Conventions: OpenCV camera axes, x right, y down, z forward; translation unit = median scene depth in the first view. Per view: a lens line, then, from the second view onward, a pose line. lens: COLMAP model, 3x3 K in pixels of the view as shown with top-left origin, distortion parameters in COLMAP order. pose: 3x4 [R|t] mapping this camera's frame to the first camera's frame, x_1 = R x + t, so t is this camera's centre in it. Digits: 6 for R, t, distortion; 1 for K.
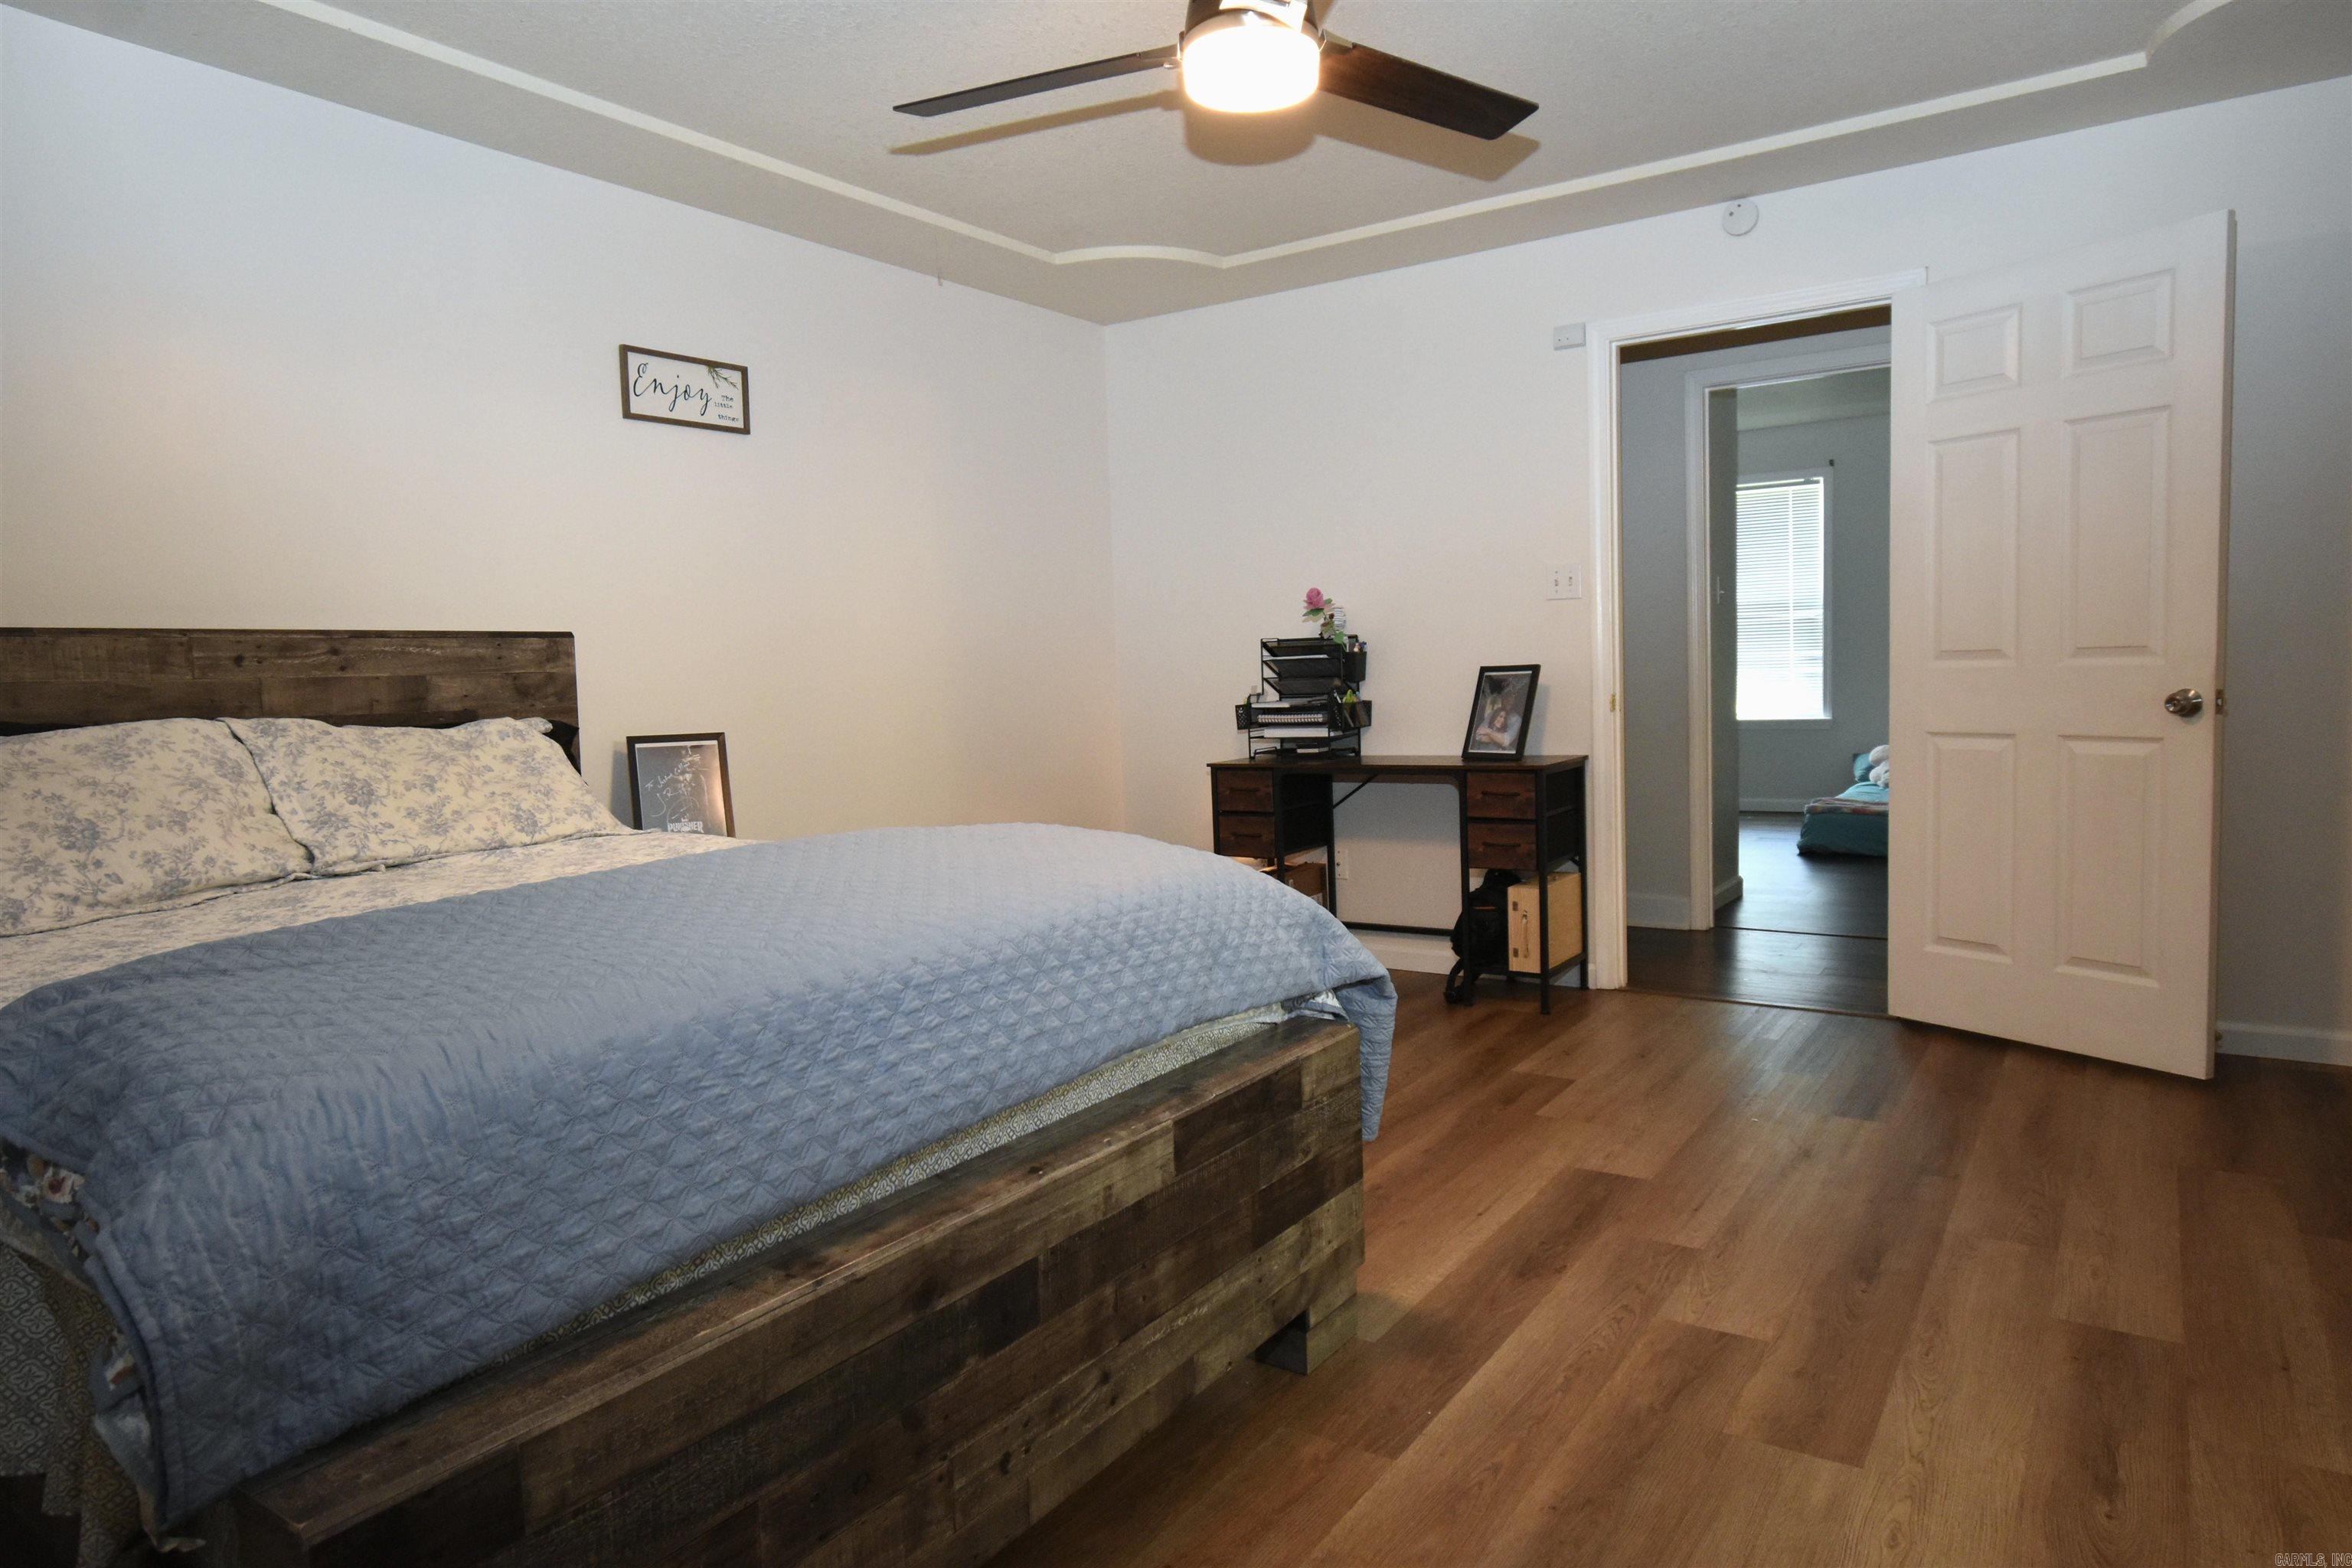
lens RADIAL K [[1345.8, 0, 1167.1], [0, 1345.8, 776.5], [0, 0, 1]] dist [0.008596, 0.001680]
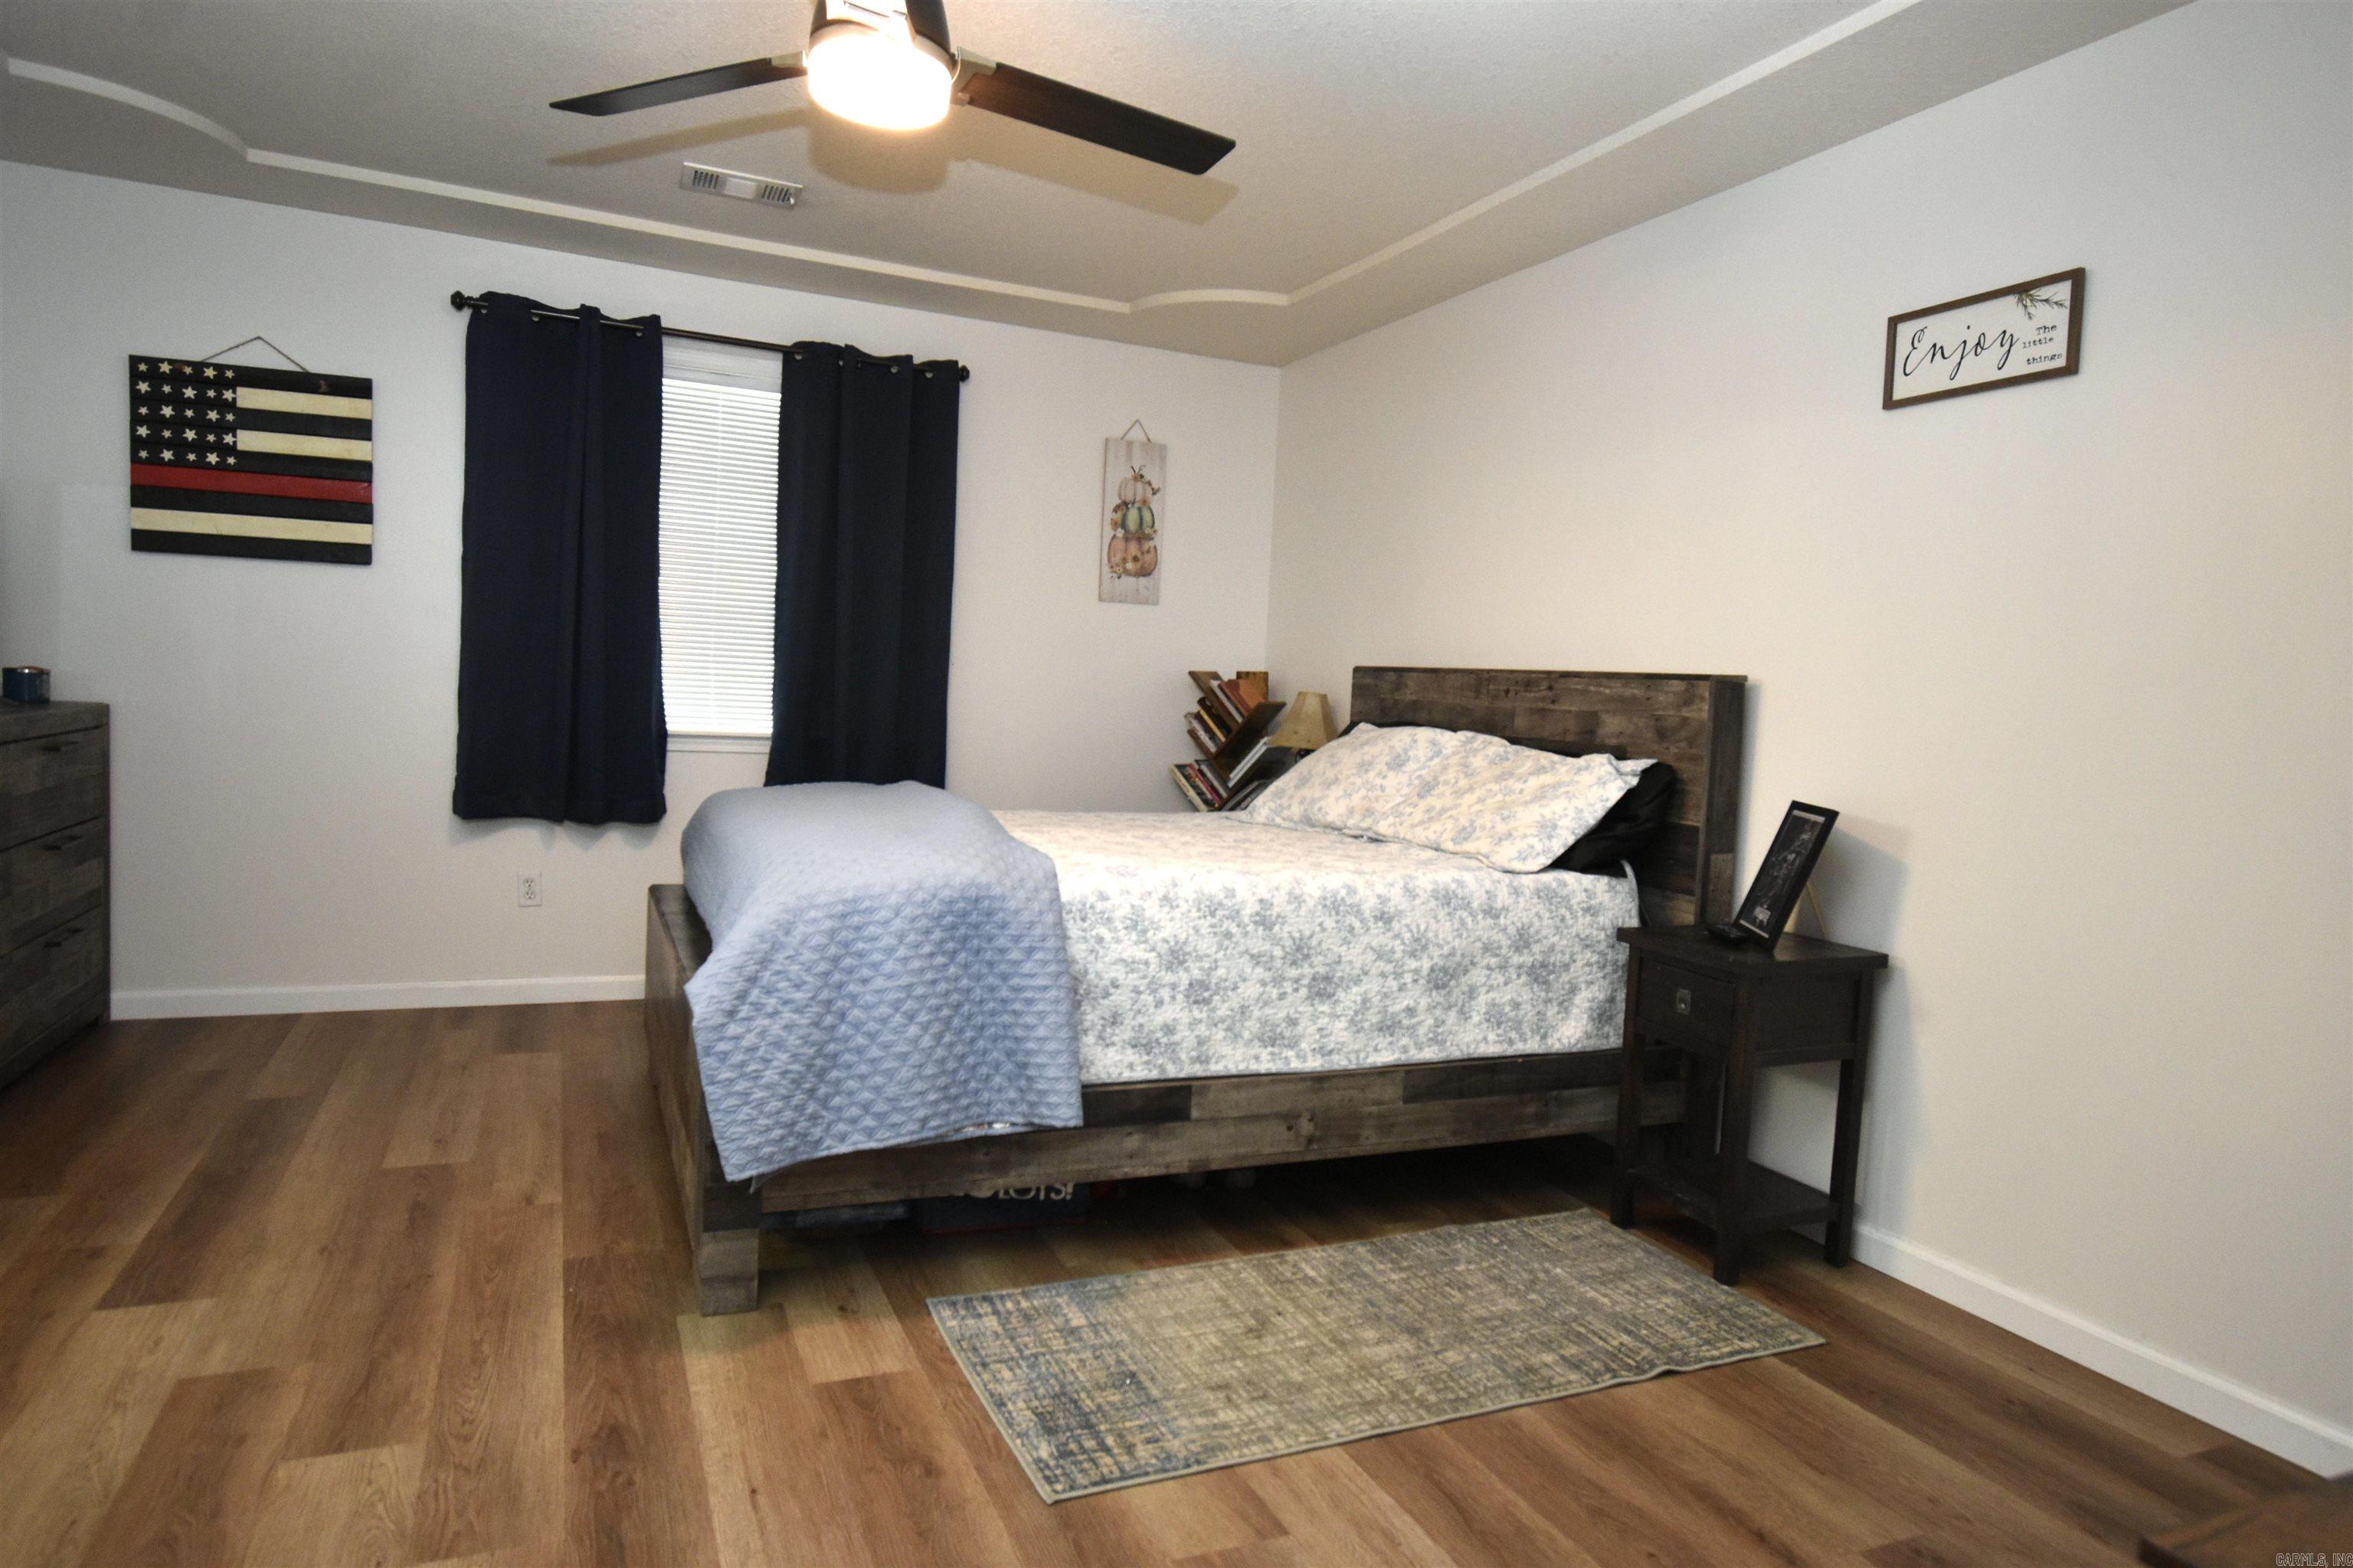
lens RADIAL K [[1346.4, 0, 1193.7], [0, 1346.4, 784.2], [0, 0, 1]] dist [0.008596, 0.001680]
pose [[-0.482713, 0.073487, -0.872690, 0.599236], [-0.106322, 0.984185, 0.141686, -0.138518], [0.869301, 0.161179, -0.467266, 1.240847]]
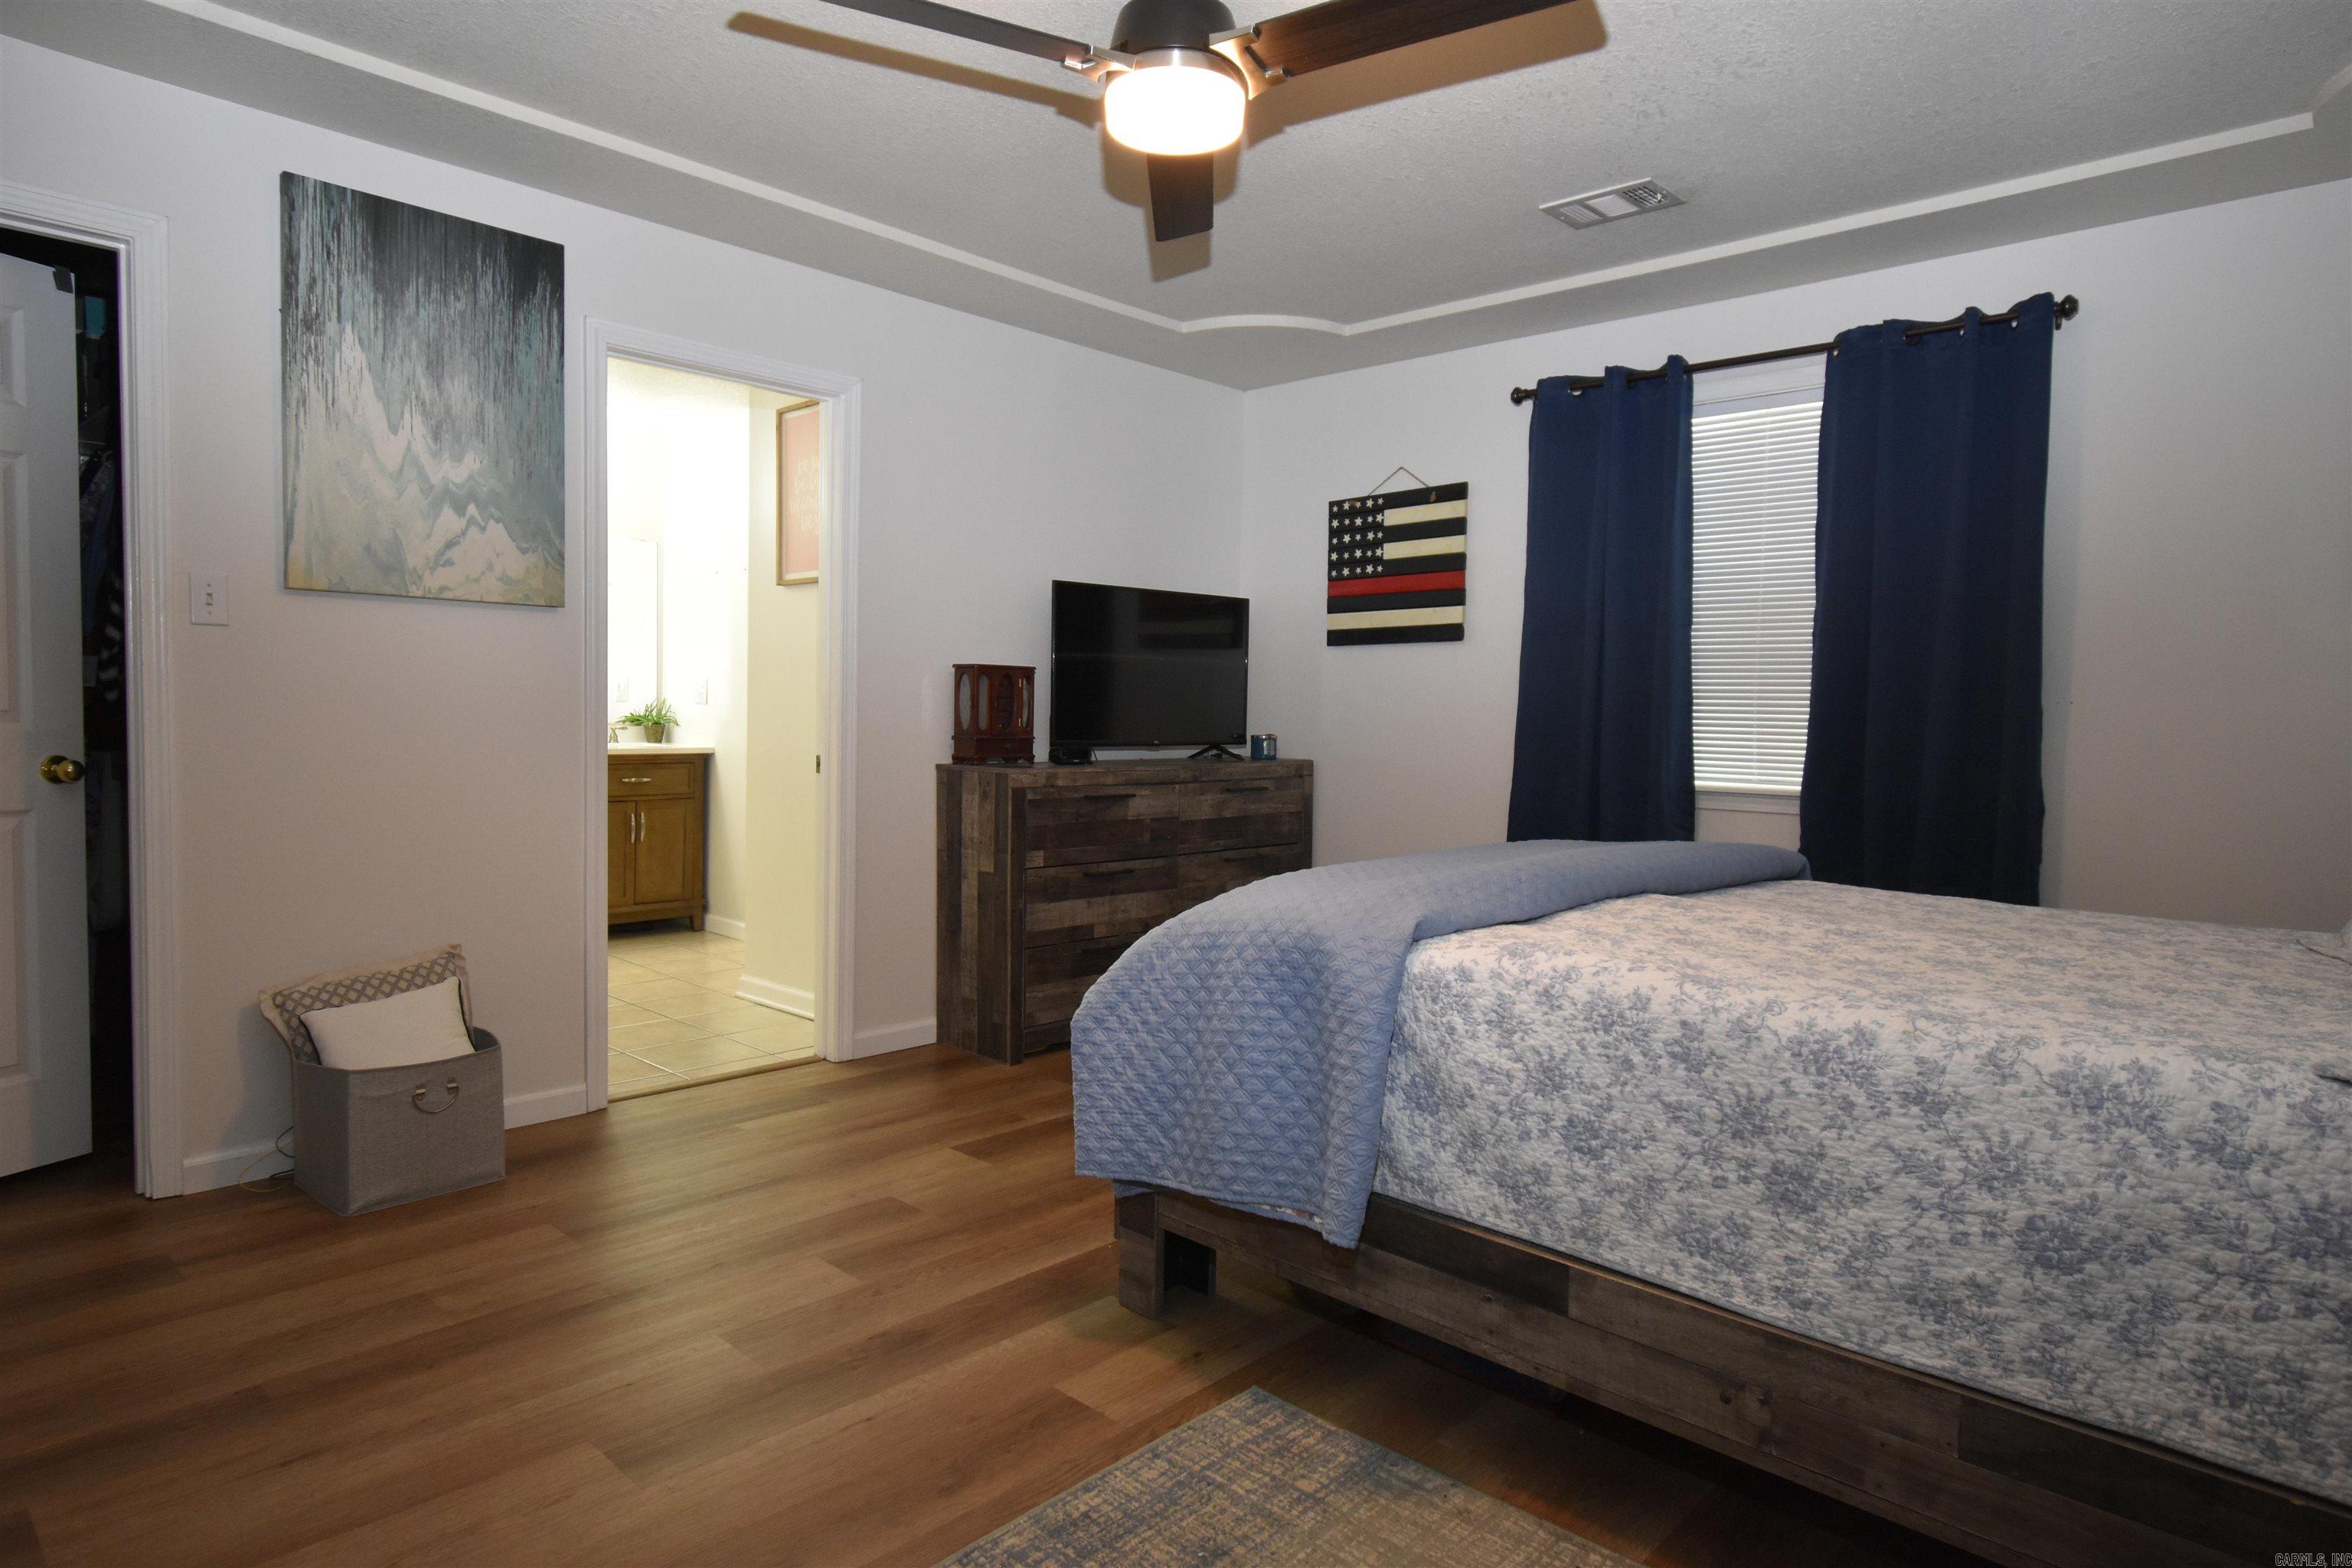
lens RADIAL K [[1345.8, 0, 1199.1], [0, 1345.8, 786.7], [0, 0, 1]] dist [0.008596, 0.001680]
pose [[-0.996378, 0.011937, 0.084198, -0.033494], [0.023334, 0.990475, 0.135701, -0.126571], [-0.081776, 0.137174, -0.987166, 1.453045]]
